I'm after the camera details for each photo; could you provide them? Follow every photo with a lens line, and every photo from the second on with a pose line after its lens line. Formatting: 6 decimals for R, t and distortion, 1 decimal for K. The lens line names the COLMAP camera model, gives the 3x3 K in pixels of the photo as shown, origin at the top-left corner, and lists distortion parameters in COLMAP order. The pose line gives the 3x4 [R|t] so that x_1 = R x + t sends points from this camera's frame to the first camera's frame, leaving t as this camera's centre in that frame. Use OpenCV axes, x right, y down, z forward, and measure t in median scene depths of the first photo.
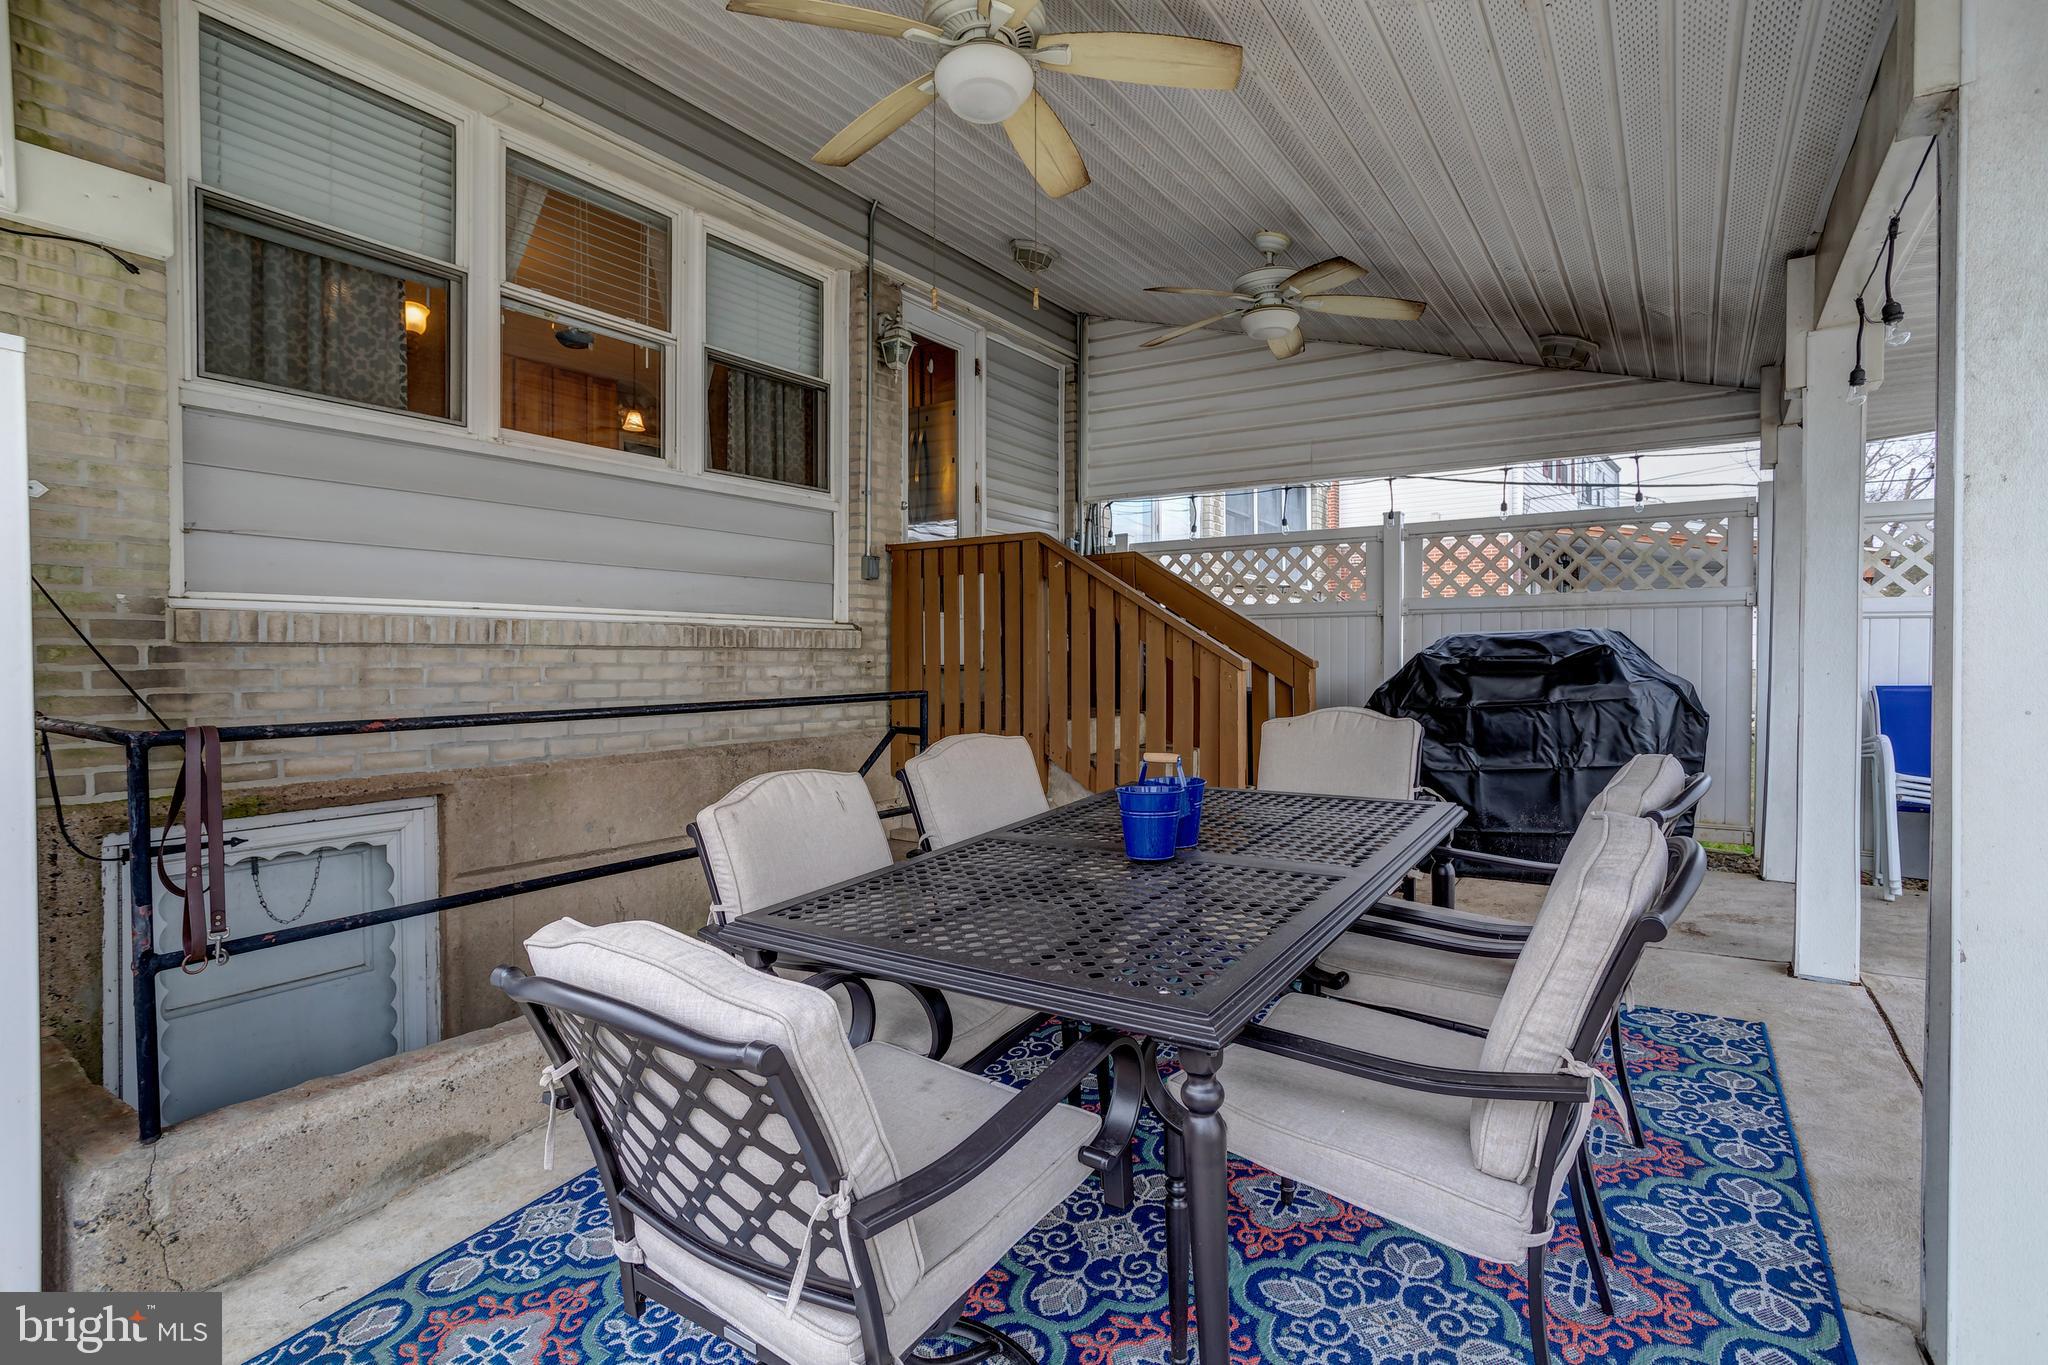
lens RADIAL K [[977.0, 0, 1012.5], [0, 977.0, 681.1], [0, 0, 1]] dist [-0.056908, 0.037140]
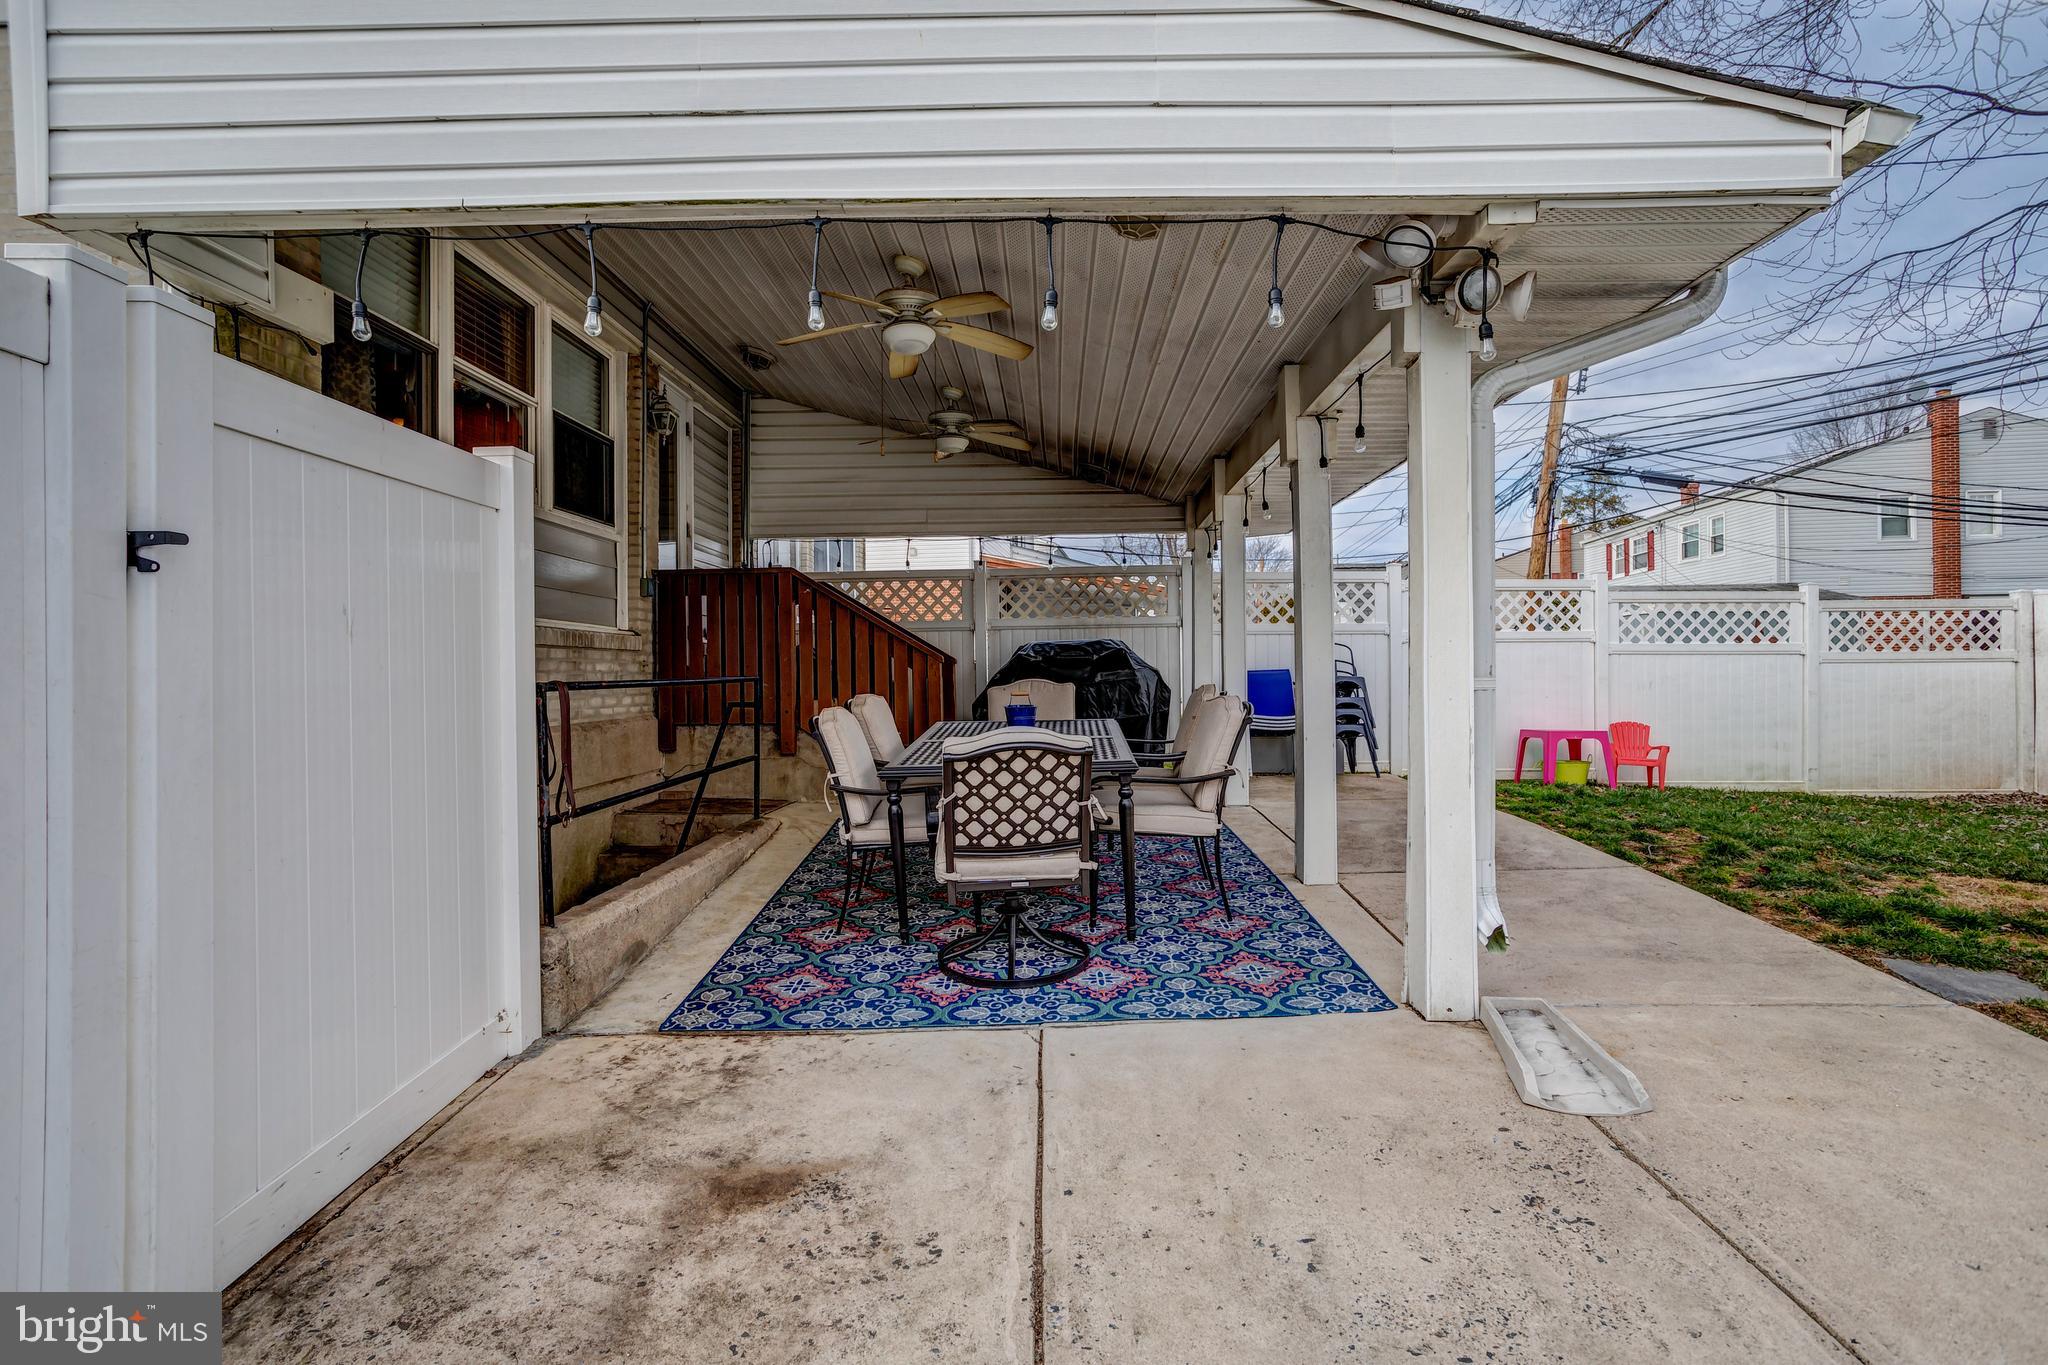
lens RADIAL K [[998.2, 0, 998.3], [0, 998.2, 667.1], [0, 0, 1]] dist [-0.031339, 0.000904]
pose [[0.851878, -0.005179, 0.523714, -0.440023], [0.023604, 0.999315, -0.028513, 0.036700], [-0.523208, 0.036651, 0.851417, -0.349625]]
